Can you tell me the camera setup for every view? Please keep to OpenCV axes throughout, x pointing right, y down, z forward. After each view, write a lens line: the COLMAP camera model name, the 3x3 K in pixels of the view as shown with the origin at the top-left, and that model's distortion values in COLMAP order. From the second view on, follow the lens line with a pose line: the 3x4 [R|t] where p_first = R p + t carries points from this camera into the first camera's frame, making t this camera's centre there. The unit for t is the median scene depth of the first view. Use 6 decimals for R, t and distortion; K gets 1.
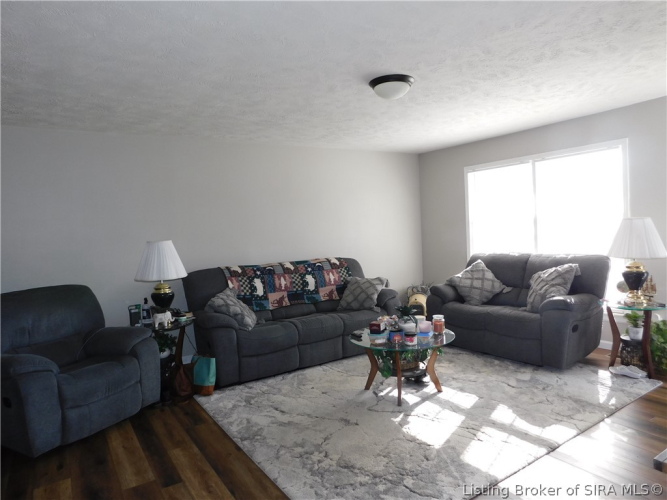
lens RADIAL K [[443.1, 0, 330.4], [0, 443.1, 247.9], [0, 0, 1]] dist [-0.063591, 0.046896]
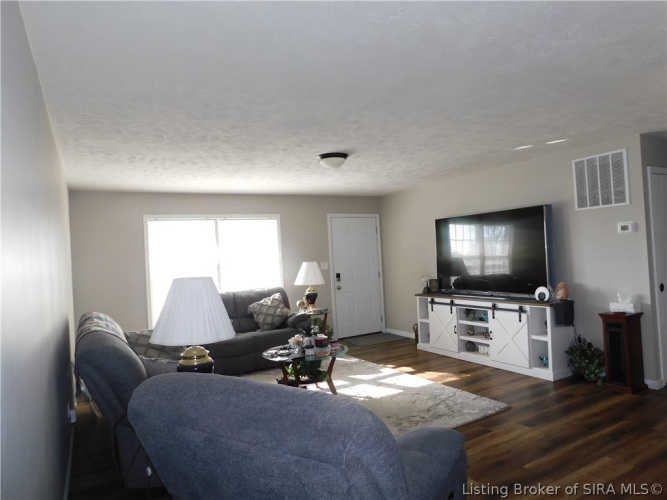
lens RADIAL K [[443.1, 0, 331.4], [0, 443.1, 251.9], [0, 0, 1]] dist [-0.063591, 0.046896]
pose [[0.050891, 0.061485, 0.996810, -1.296913], [0.095583, 0.993221, -0.066143, 0.018026], [-0.994120, 0.098645, 0.044669, 1.024775]]
